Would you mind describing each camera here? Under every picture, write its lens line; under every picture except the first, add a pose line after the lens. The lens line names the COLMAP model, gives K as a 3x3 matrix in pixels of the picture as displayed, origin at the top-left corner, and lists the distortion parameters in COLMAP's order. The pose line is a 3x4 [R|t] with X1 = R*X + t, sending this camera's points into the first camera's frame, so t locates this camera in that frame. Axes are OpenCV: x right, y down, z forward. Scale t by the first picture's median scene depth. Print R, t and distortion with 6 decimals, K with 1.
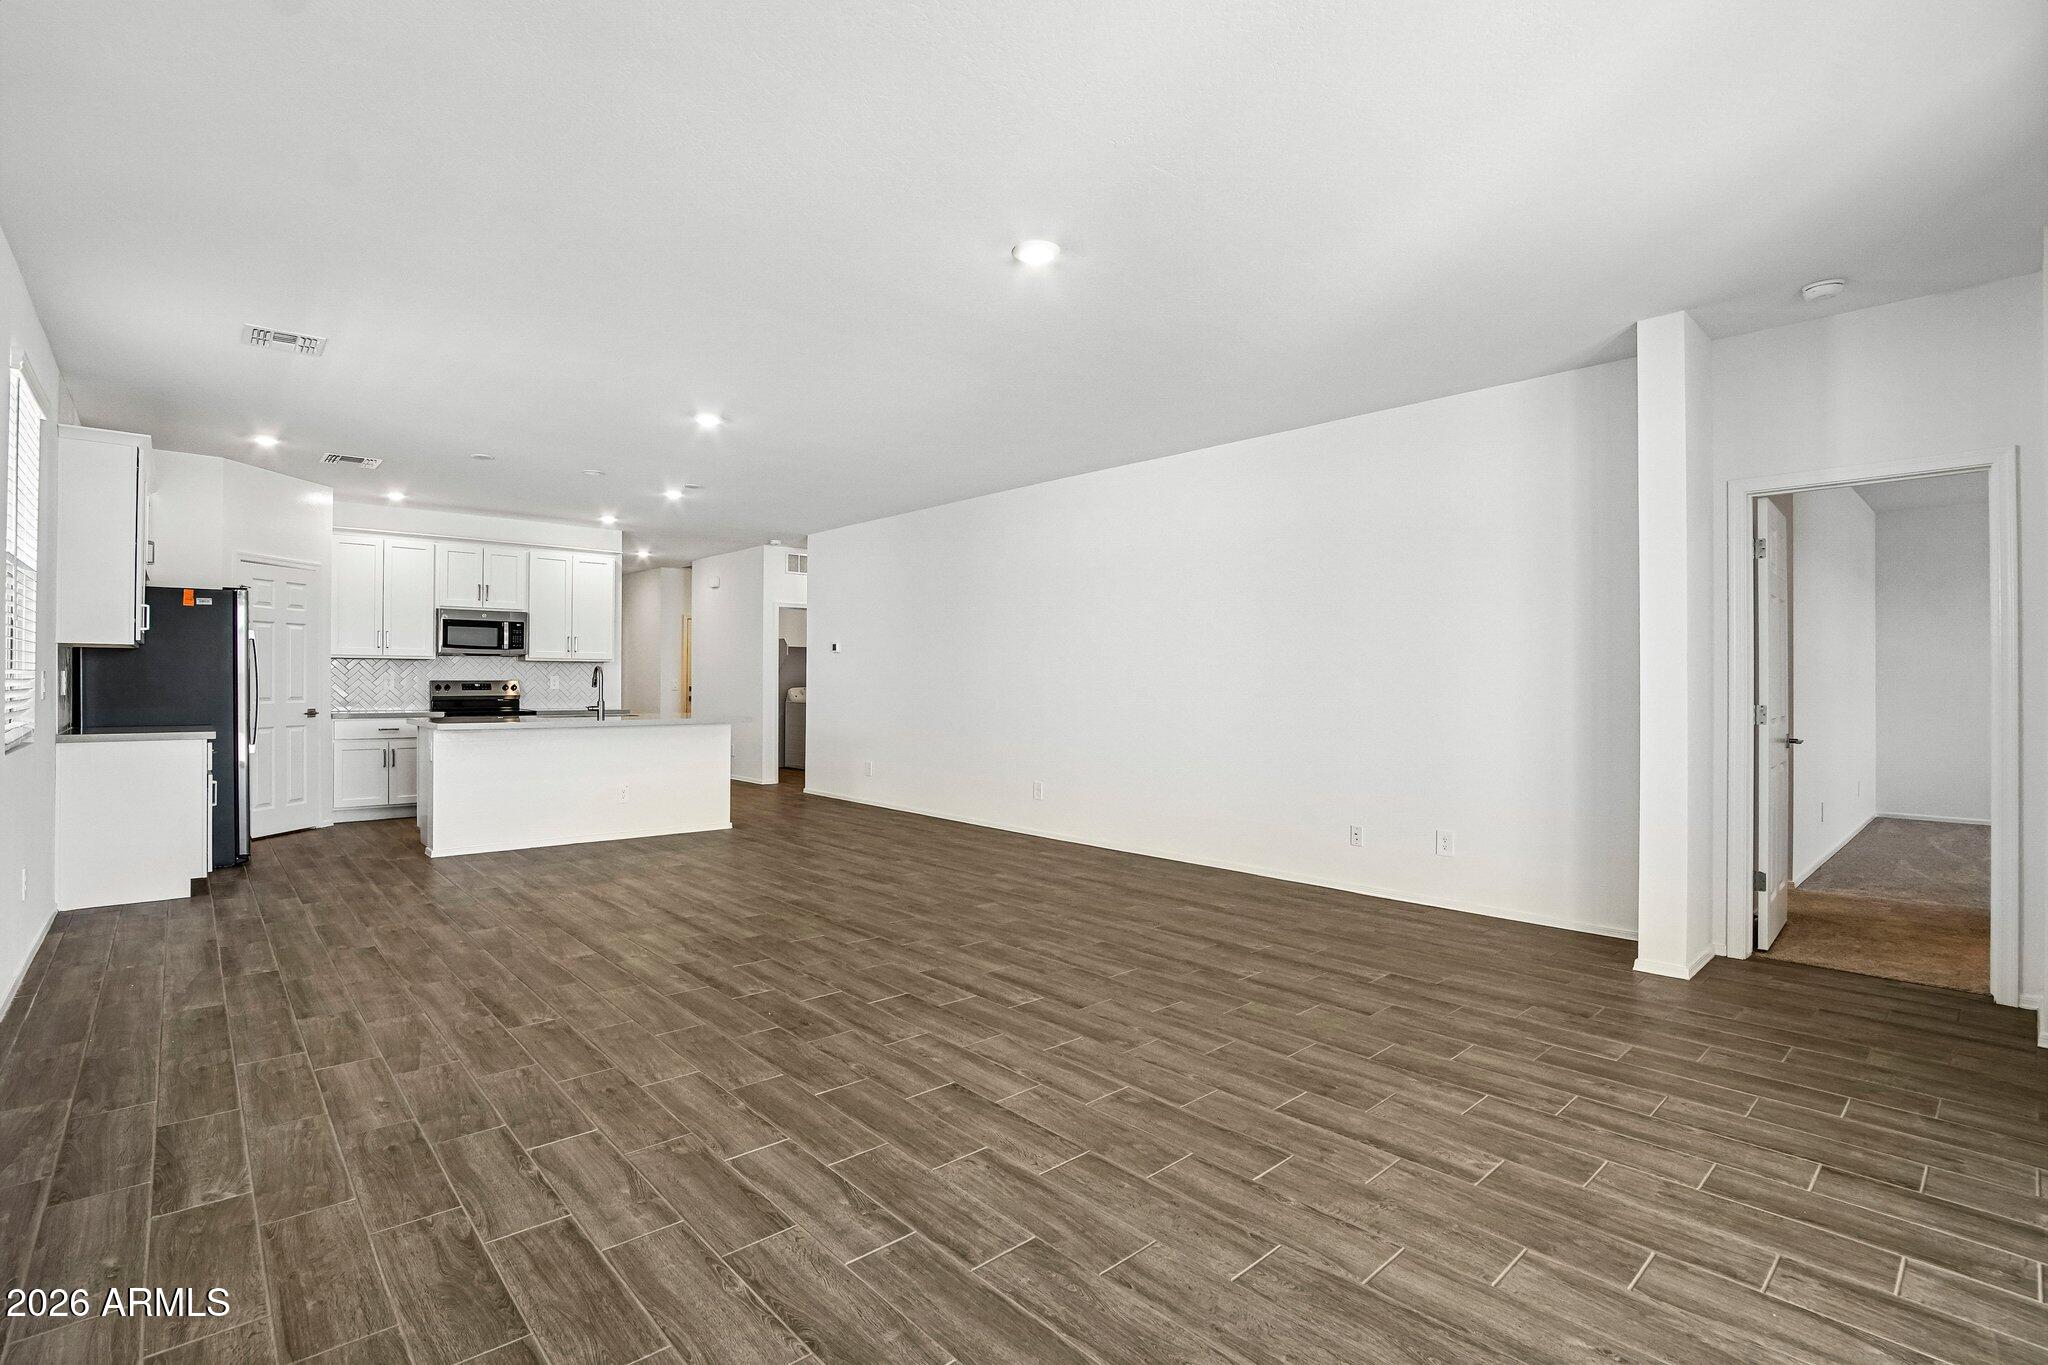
lens RADIAL K [[943.3, 0, 986.9], [0, 943.3, 676.2], [0, 0, 1]] dist [-0.035414, 0.000333]
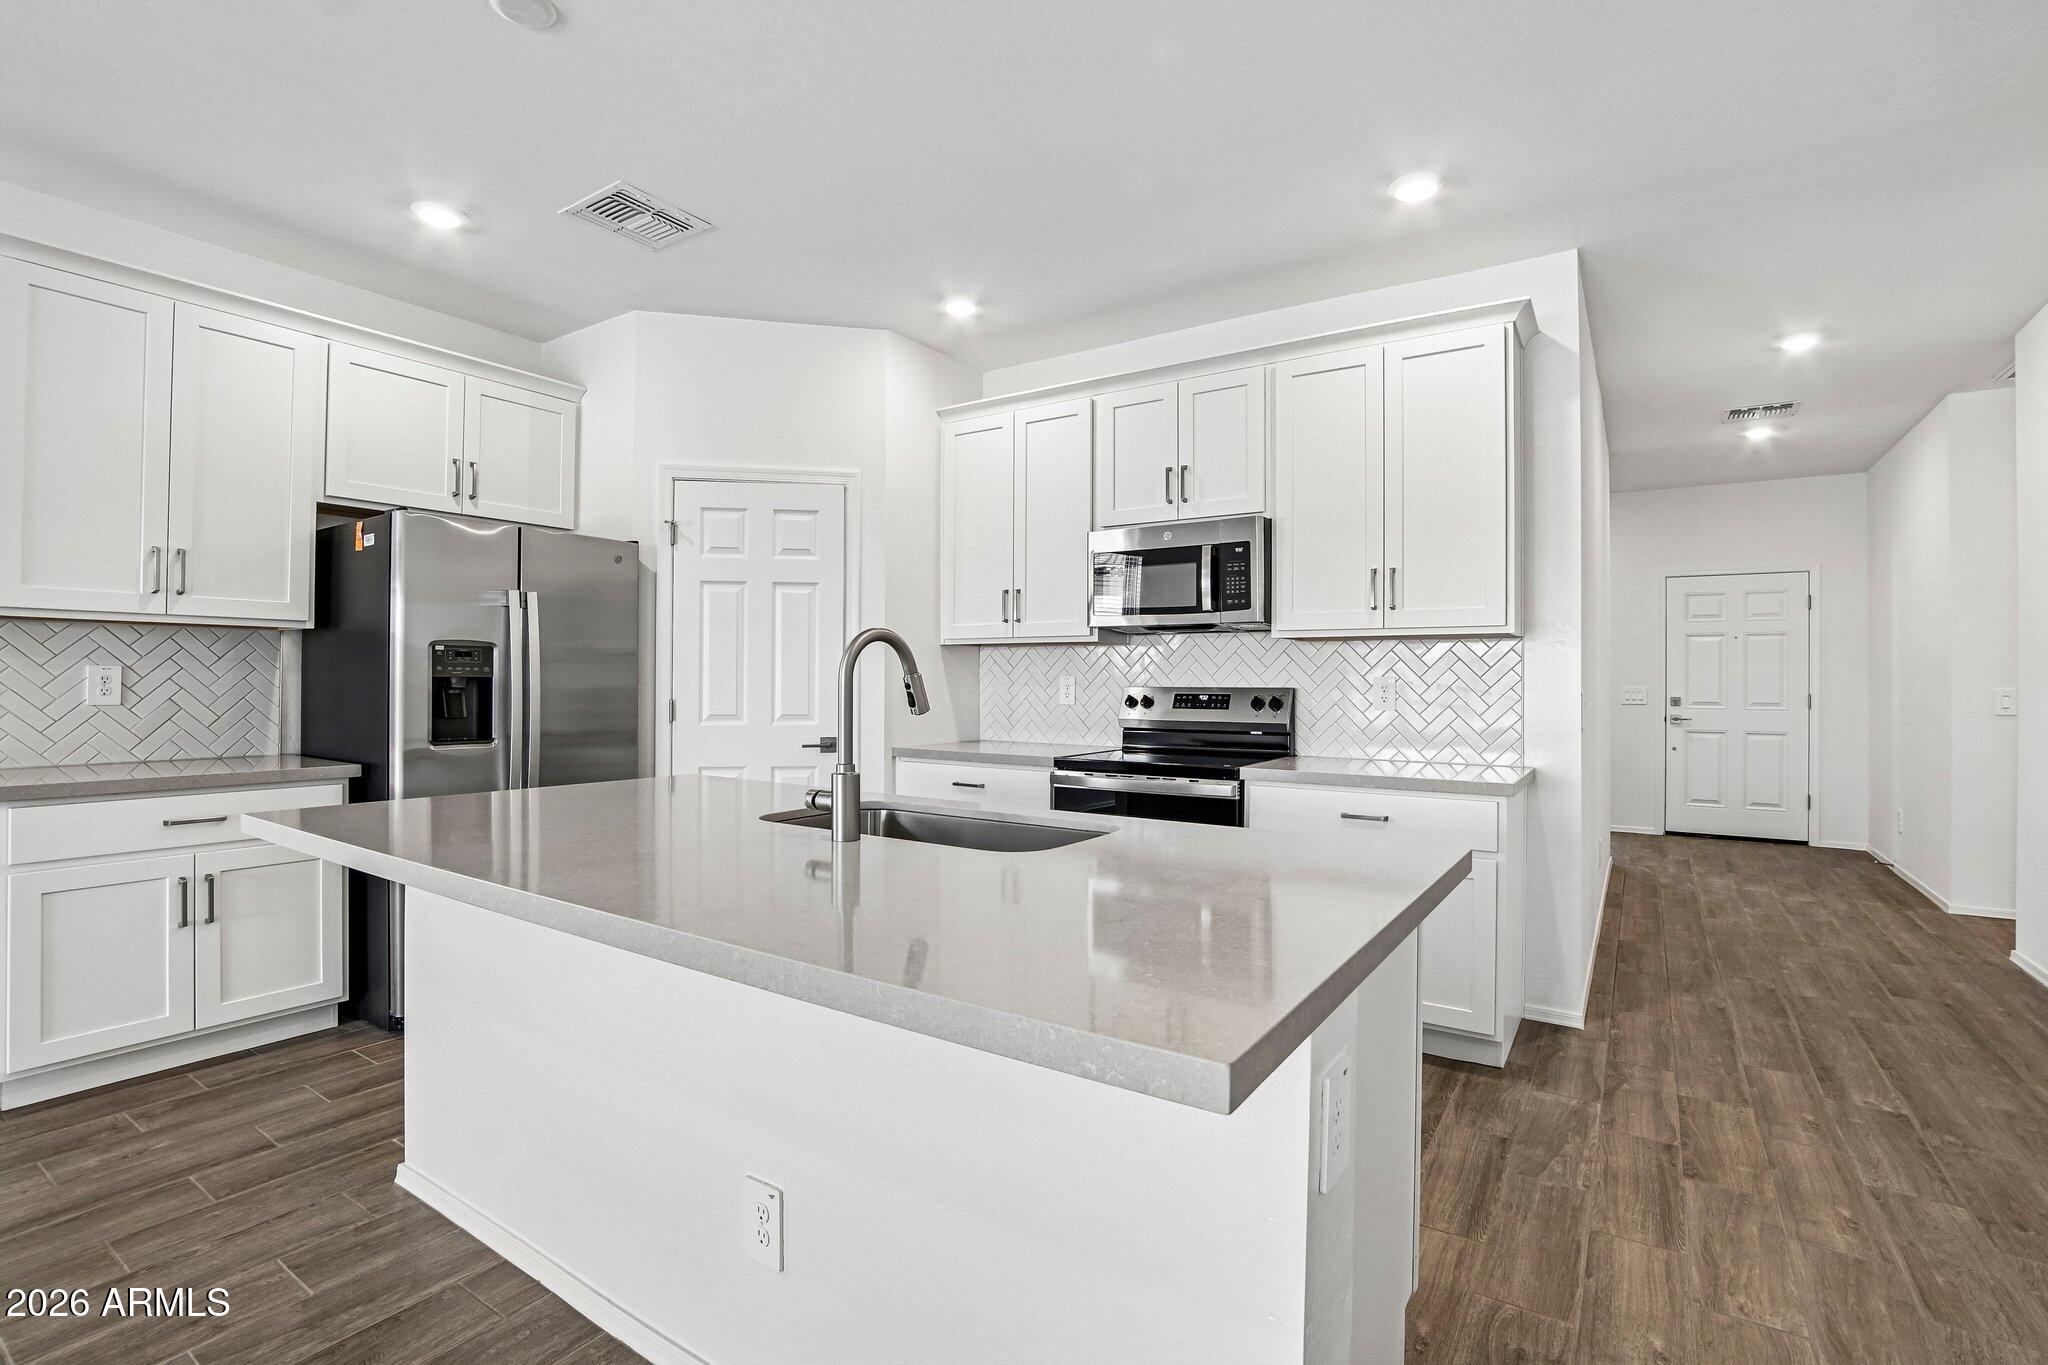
lens RADIAL K [[930.4, 0, 1032.2], [0, 930.4, 672.0], [0, 0, 1]] dist [-0.036593, 0.000955]
pose [[0.269193, -0.010190, -0.963032, -0.160407], [-0.000721, 0.999942, -0.010782, 0.002469], [0.963086, 0.003597, 0.269170, 0.922300]]
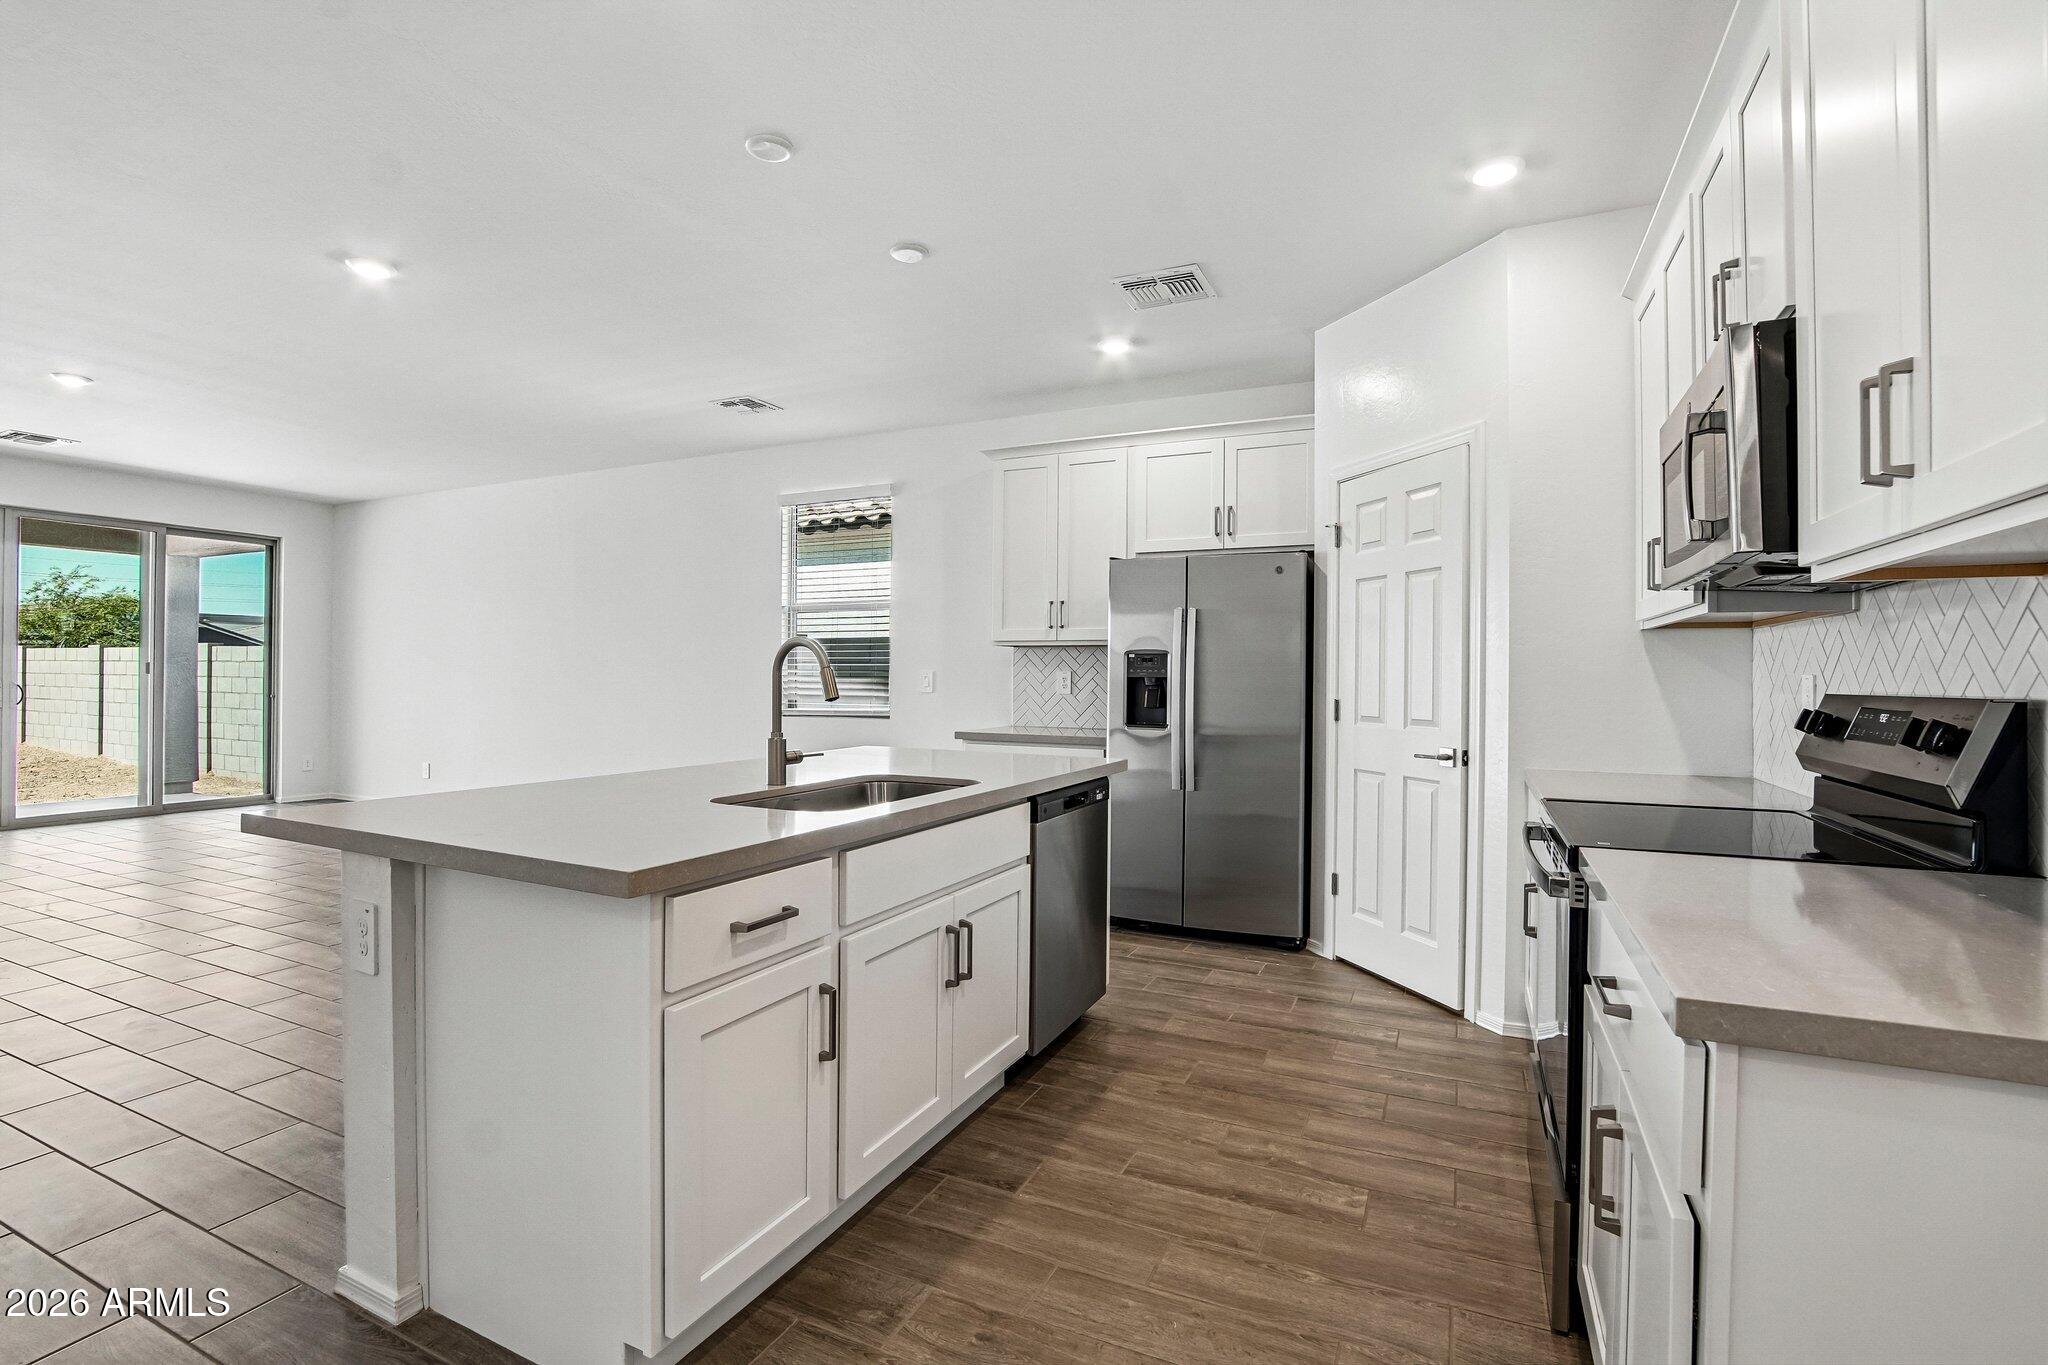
lens RADIAL K [[930.4, 0, 1032.2], [0, 930.4, 672.0], [0, 0, 1]] dist [-0.036593, 0.000955]
pose [[-0.915007, -0.013268, -0.403219, -0.338053], [-0.010300, 0.999902, -0.009529, 0.003509], [0.403306, -0.004566, -0.915054, 1.272176]]
